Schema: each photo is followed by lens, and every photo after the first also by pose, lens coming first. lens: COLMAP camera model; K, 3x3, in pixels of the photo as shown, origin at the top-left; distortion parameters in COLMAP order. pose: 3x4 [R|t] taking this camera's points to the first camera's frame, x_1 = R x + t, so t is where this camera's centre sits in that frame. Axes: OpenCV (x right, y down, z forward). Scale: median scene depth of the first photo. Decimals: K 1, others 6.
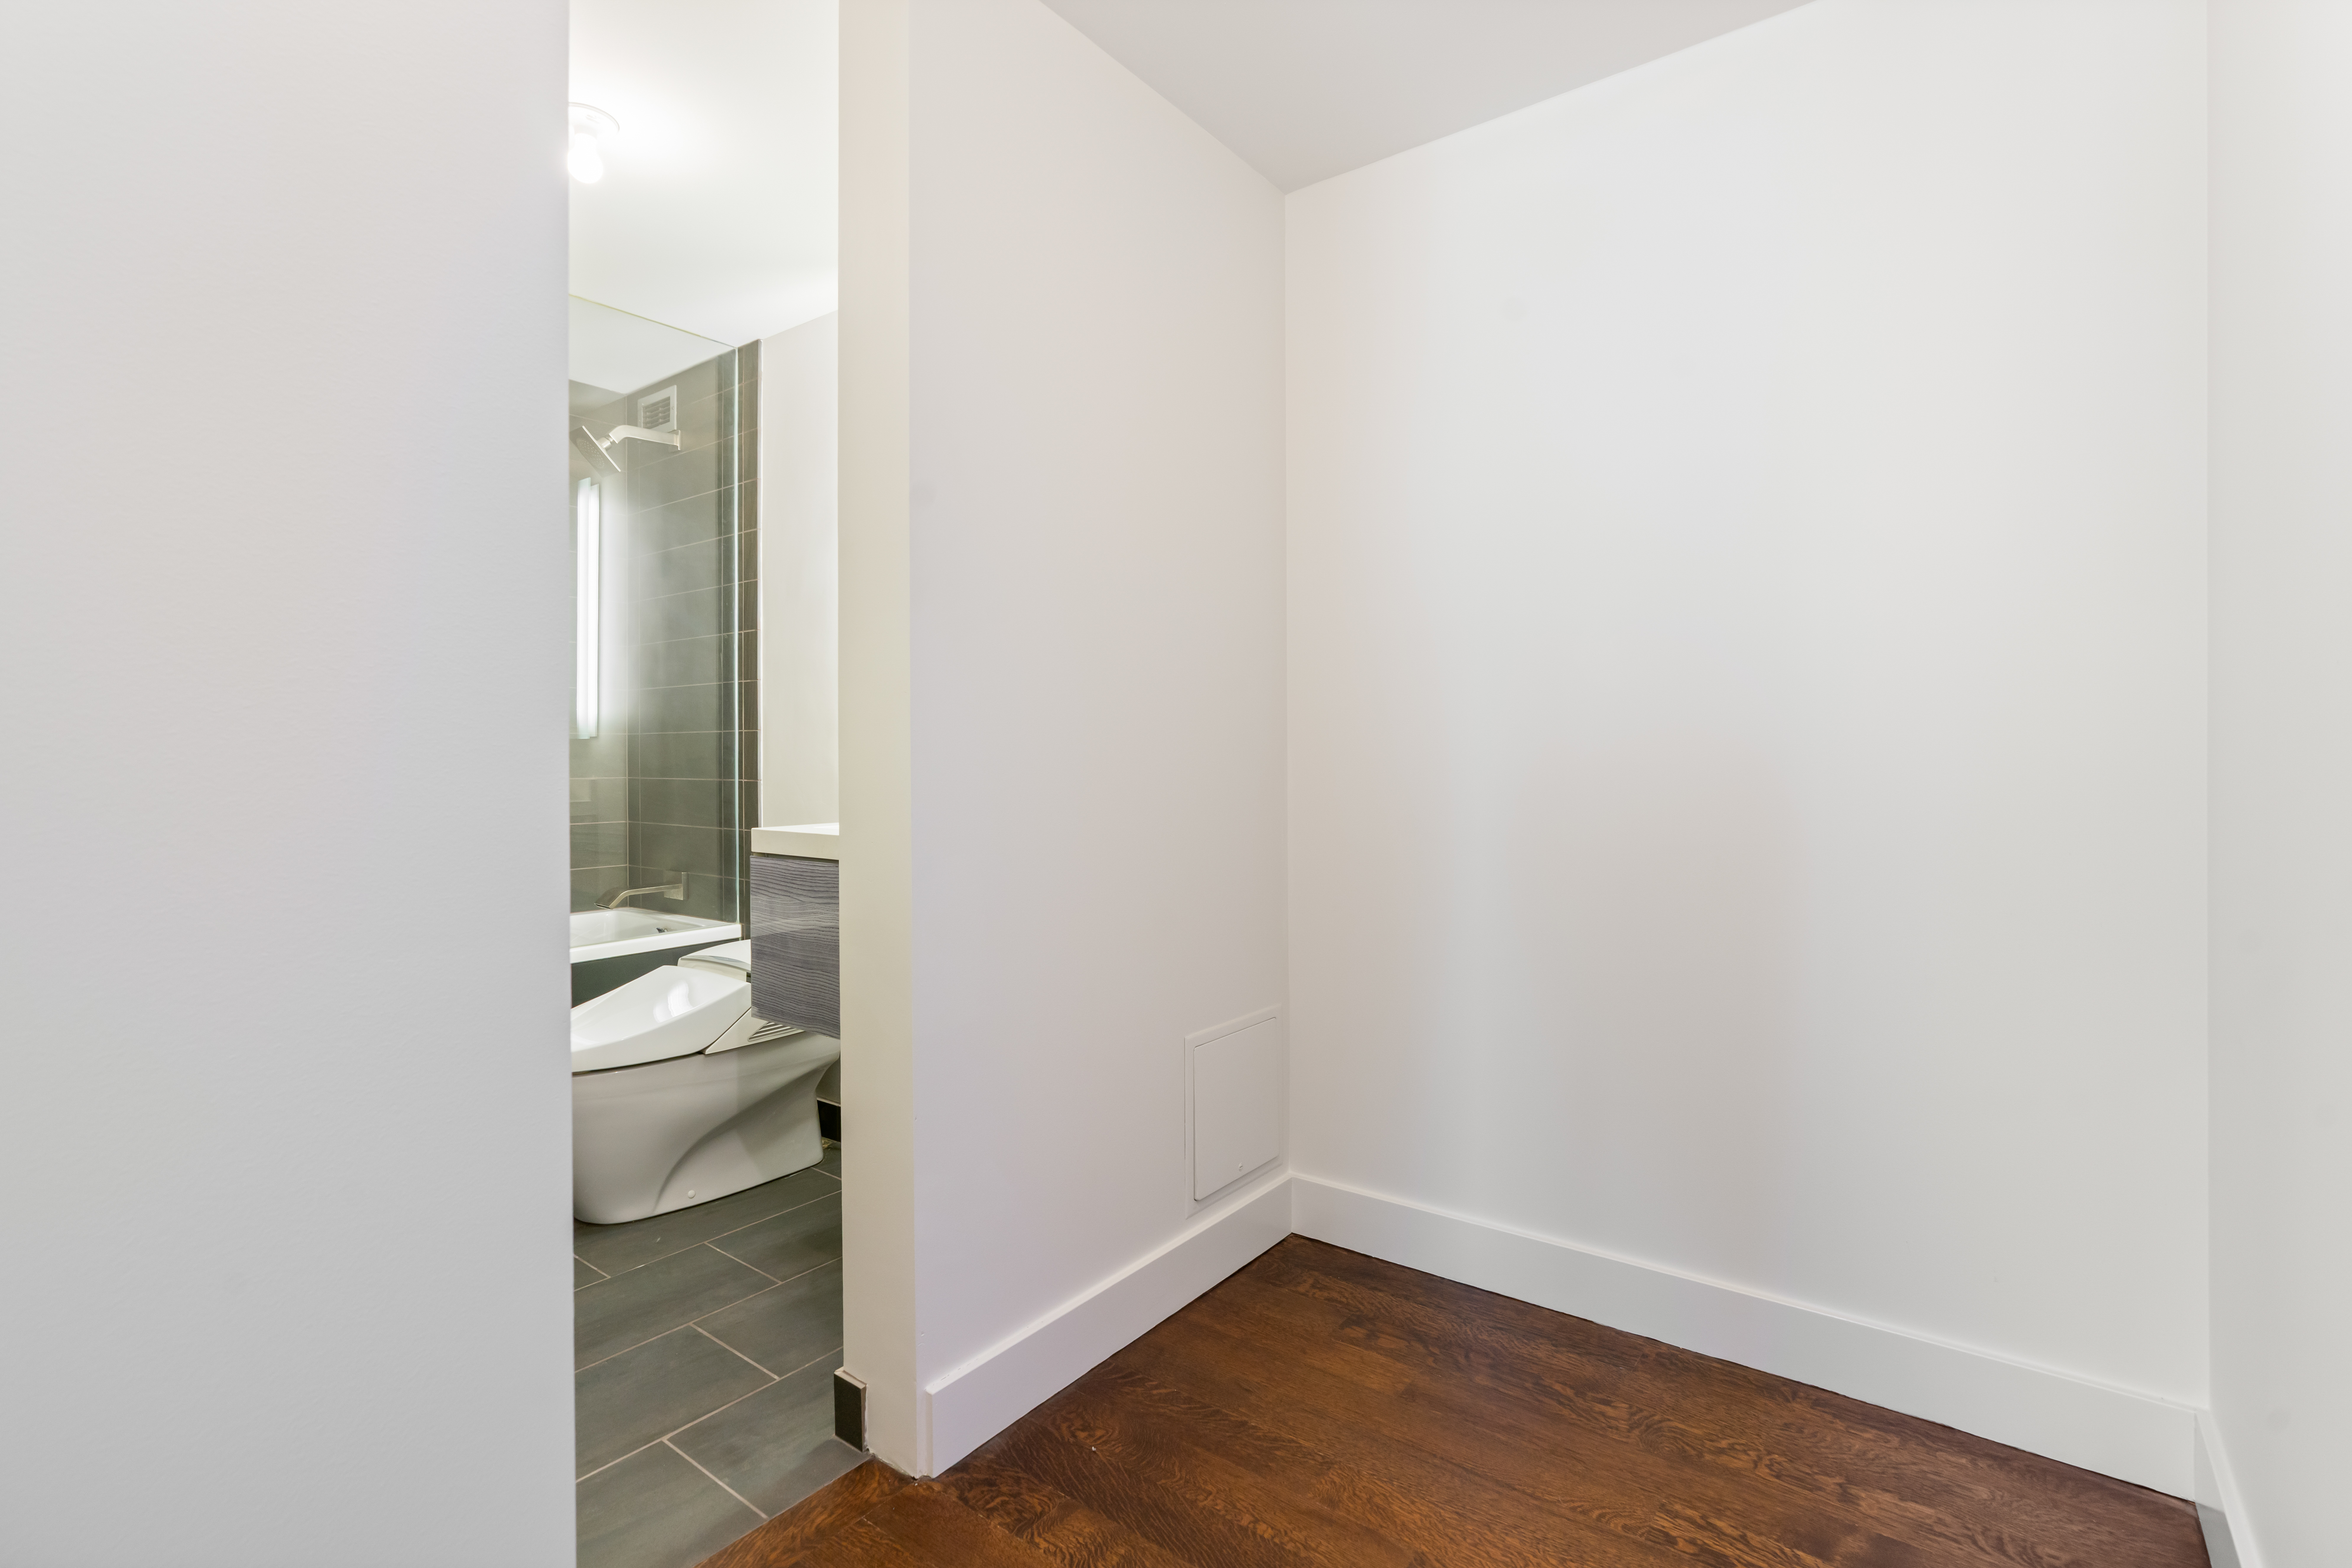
lens RADIAL K [[1082.3, 0, 1171.8], [0, 1082.3, 774.4], [0, 0, 1]] dist [-0.010173, 0.005050]
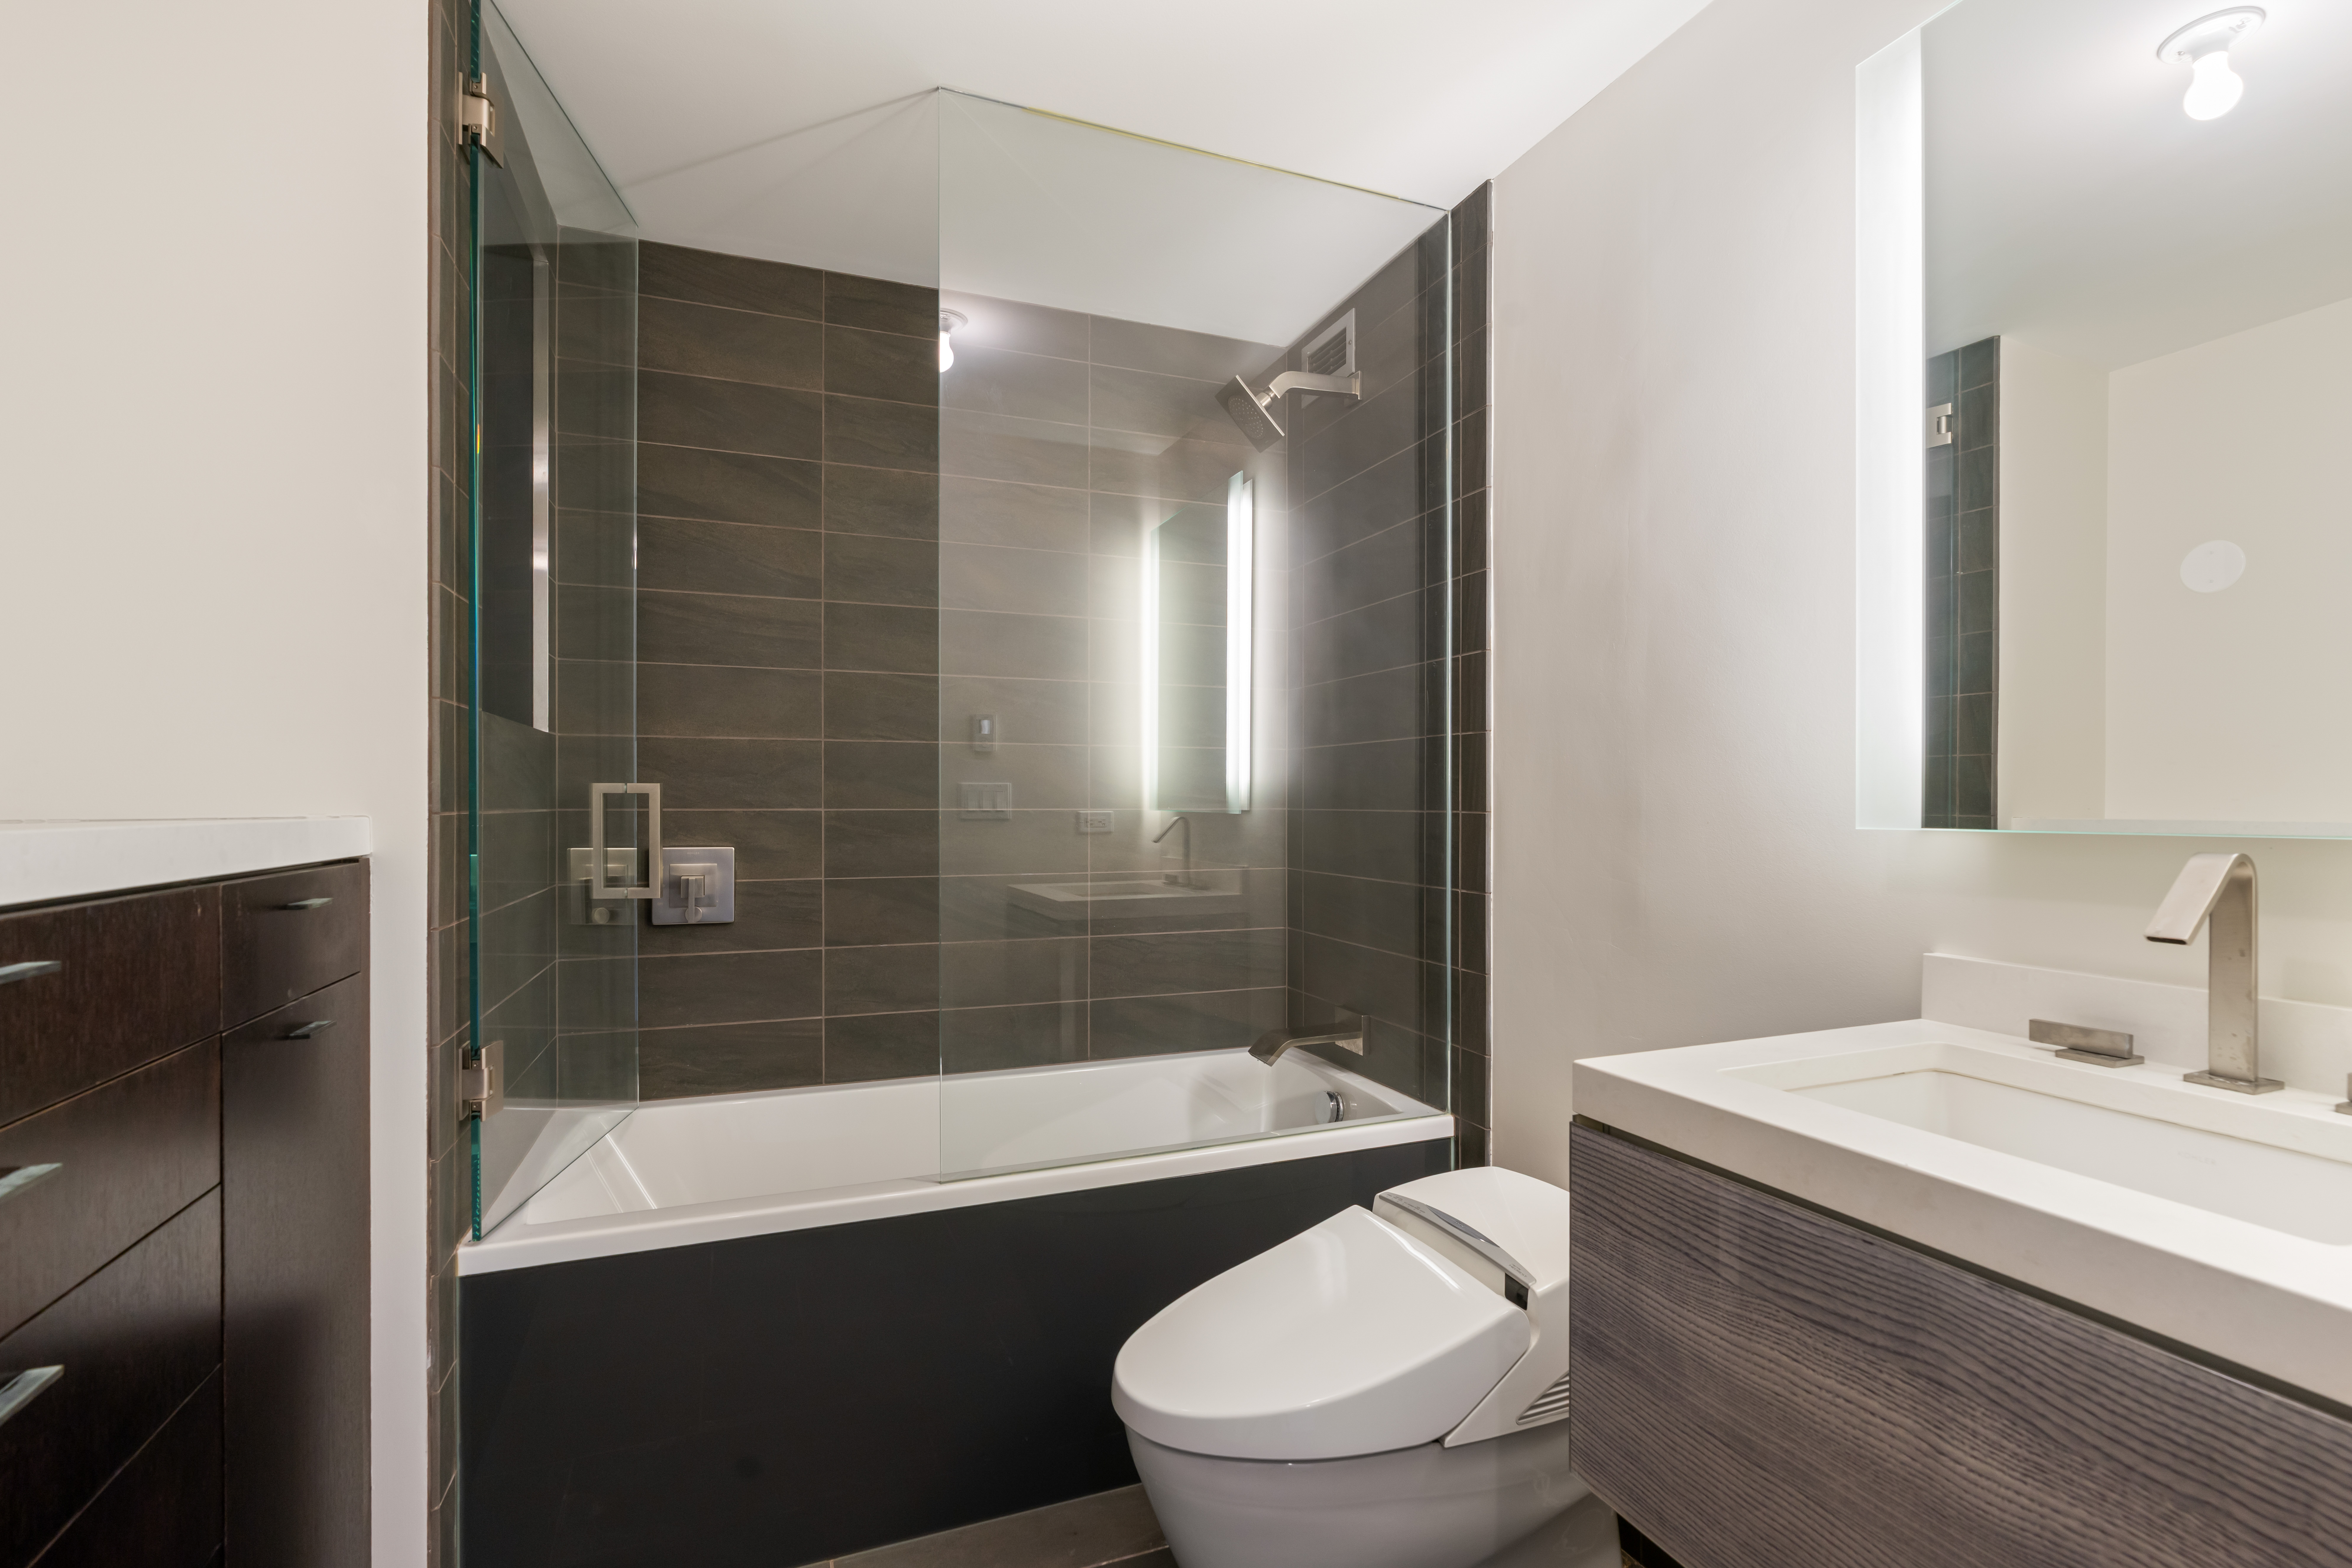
lens RADIAL K [[1082.3, 0, 1174.3], [0, 1082.3, 793.8], [0, 0, 1]] dist [-0.010173, 0.005050]
pose [[0.854527, -0.004819, -0.519385, -0.208023], [-0.004837, 0.999840, -0.017235, -0.038696], [0.519385, 0.017240, 0.854366, 0.368266]]
